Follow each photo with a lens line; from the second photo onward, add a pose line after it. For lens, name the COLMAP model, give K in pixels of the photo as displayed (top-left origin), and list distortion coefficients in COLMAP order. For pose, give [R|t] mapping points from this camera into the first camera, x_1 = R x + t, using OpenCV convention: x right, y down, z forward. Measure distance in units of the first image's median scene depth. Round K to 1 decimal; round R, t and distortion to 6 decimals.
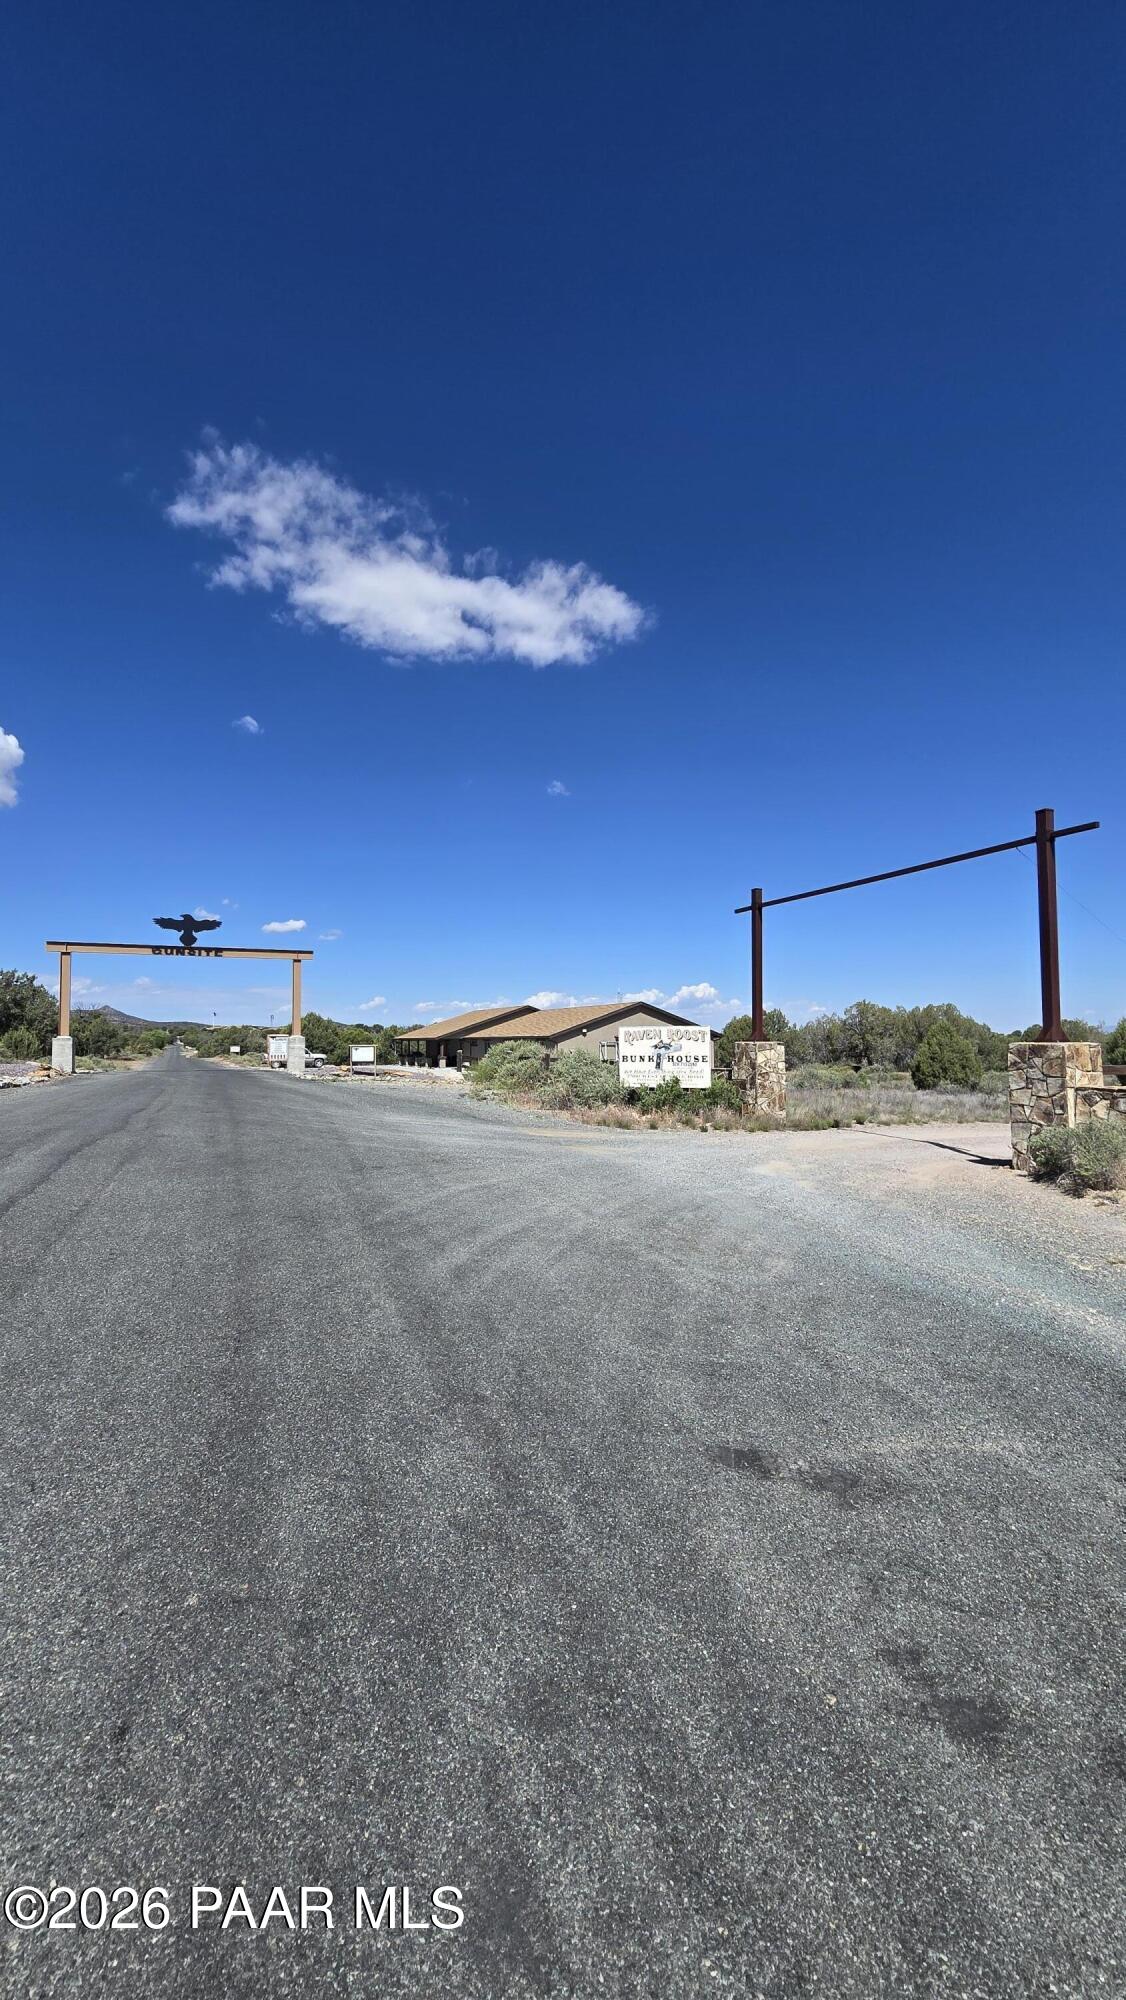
lens RADIAL K [[820.3, 0, 562.4], [0, 820.3, 993.0], [0, 0, 1]] dist [0.002788, 0.000382]
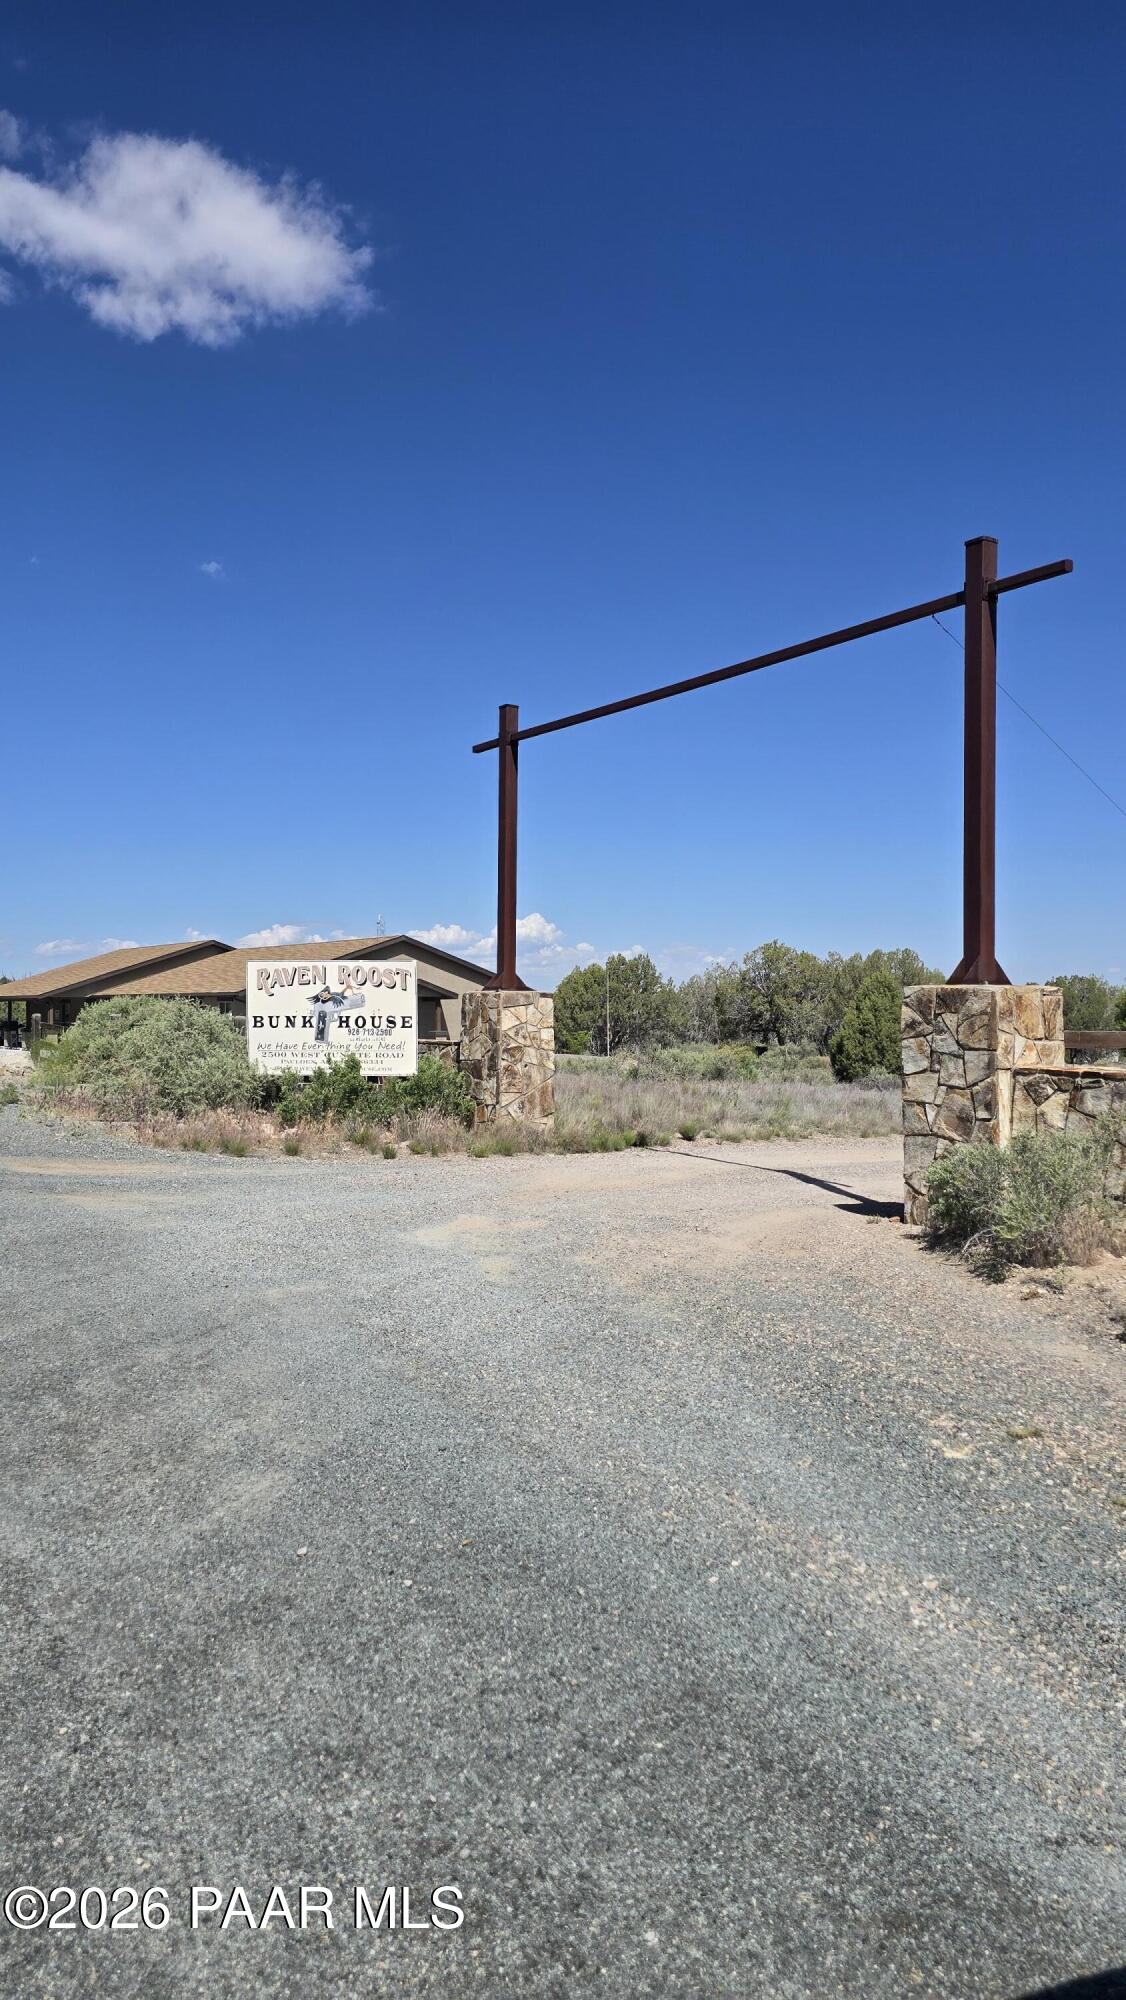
lens RADIAL K [[1326.3, 0, 567.3], [0, 1326.3, 984.6], [0, 0, 1]] dist [0.083955, -0.003205]
pose [[0.984037, 0.009857, 0.177692, 0.127471], [-0.016931, 0.999121, 0.038337, 0.021870], [-0.177158, -0.040733, 0.983339, 0.137731]]
